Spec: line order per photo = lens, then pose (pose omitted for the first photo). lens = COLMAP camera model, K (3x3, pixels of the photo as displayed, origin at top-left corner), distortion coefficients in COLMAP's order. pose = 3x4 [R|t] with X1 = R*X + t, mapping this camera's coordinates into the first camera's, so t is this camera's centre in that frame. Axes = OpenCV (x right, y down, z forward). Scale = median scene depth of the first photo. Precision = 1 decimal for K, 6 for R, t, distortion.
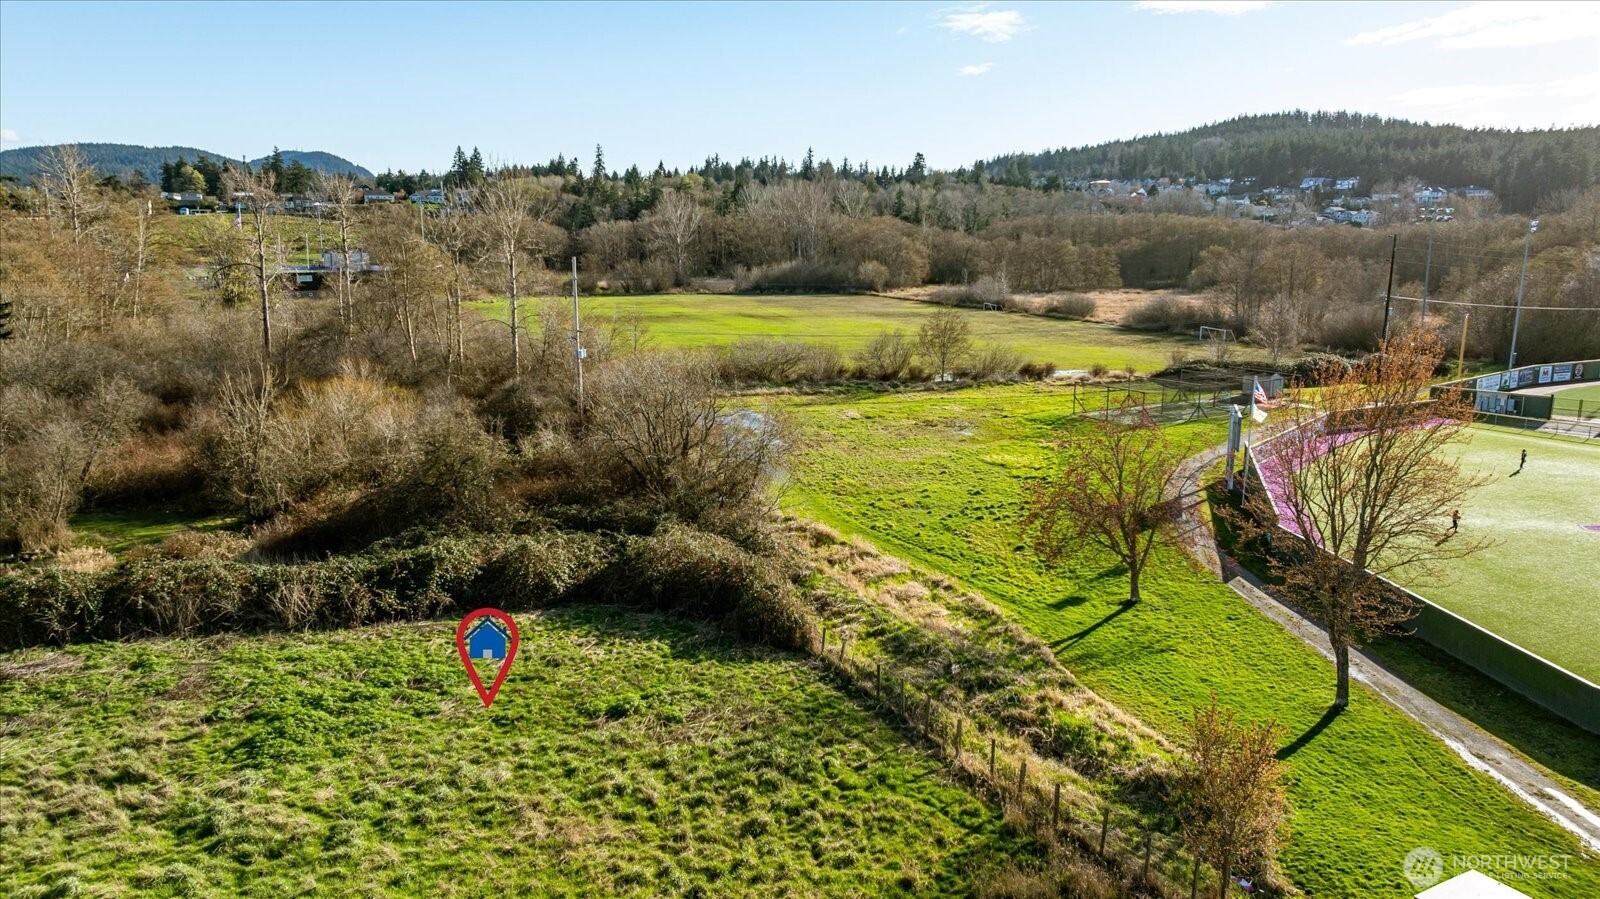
lens RADIAL K [[1122.4, 0, 797.9], [0, 1122.4, 447.7], [0, 0, 1]] dist [-0.027938, 0.025142]
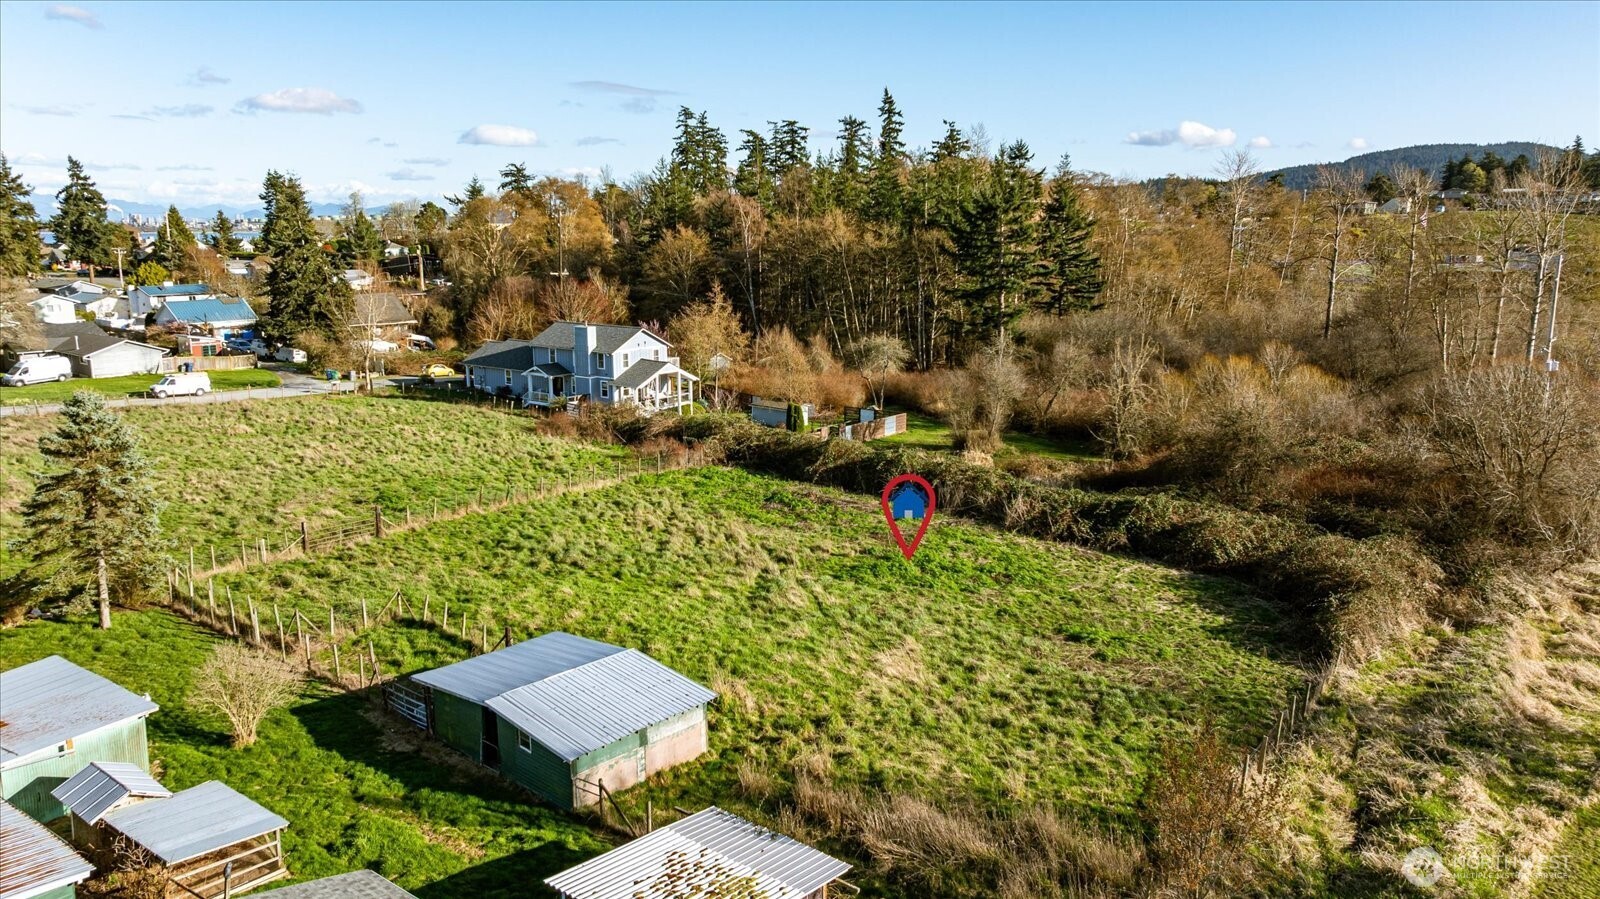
lens RADIAL K [[1122.4, 0, 802.7], [0, 1122.4, 440.0], [0, 0, 1]] dist [-0.027938, 0.025142]
pose [[0.495346, 0.162396, -0.853381, 0.448290], [-0.166851, 0.981866, 0.089997, -0.013776], [0.852521, 0.097808, 0.513460, 0.101536]]
